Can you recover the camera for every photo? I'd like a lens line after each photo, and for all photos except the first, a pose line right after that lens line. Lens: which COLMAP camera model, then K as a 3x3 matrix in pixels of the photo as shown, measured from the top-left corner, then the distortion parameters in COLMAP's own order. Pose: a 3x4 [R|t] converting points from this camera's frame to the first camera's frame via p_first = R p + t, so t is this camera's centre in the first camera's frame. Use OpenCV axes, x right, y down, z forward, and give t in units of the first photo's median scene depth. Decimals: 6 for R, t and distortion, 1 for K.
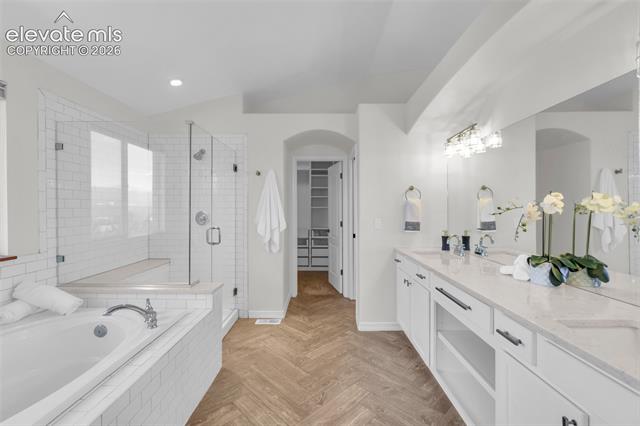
lens RADIAL K [[280.6, 0, 320.0], [0, 280.6, 213.0], [0, 0, 1]] dist [-0.000587, -0.000025]
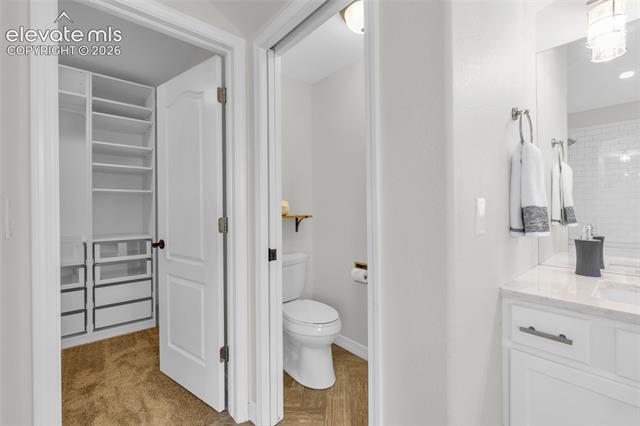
lens RADIAL K [[280.6, 0, 320.0], [0, 280.6, 213.0], [0, 0, 1]] dist [-0.000587, -0.000025]
pose [[0.752888, -0.006982, 0.658112, -0.054563], [0.009764, 0.999952, -0.000563, 0.019021], [-0.658076, 0.006850, 0.752920, 0.487755]]
